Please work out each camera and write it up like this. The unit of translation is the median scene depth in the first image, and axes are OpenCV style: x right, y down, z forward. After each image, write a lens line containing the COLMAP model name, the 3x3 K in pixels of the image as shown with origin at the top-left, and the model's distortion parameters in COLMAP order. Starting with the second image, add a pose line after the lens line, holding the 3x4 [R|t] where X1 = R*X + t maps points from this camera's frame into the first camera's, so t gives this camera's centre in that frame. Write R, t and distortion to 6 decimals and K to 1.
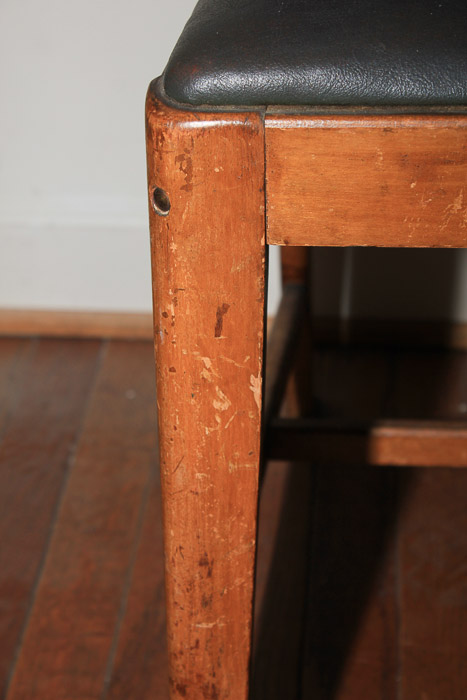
lens RADIAL K [[1779.6, 0, 231.7], [0, 1779.6, 347.6], [0, 0, 1]] dist [0.050941, 0.000000]
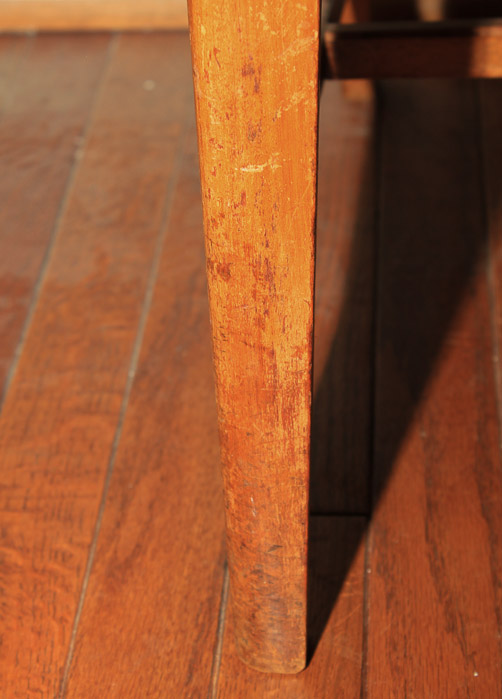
lens RADIAL K [[1897.2, 0, 254.5], [0, 1897.2, 352.0], [0, 0, 1]] dist [0.214673, 0.000000]
pose [[0.999300, -0.036646, -0.007491, -0.011270], [0.036985, 0.997973, 0.051796, 0.191325], [0.005578, -0.052037, 0.998630, 0.214013]]
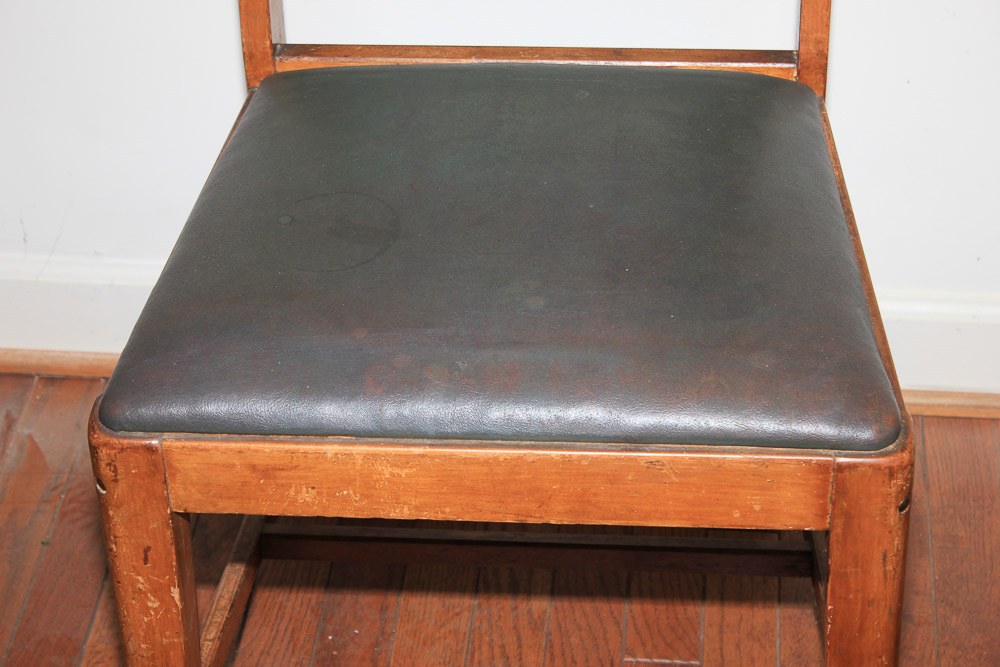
lens RADIAL K [[2542.3, 0, 496.2], [0, 2542.3, 331.6], [0, 0, 1]] dist [0.050941, 0.000000]
pose [[0.999849, -0.002449, -0.017187, 0.293632], [0.004407, 0.993379, 0.114802, -0.403618], [0.016792, -0.114861, 0.993240, -0.991036]]
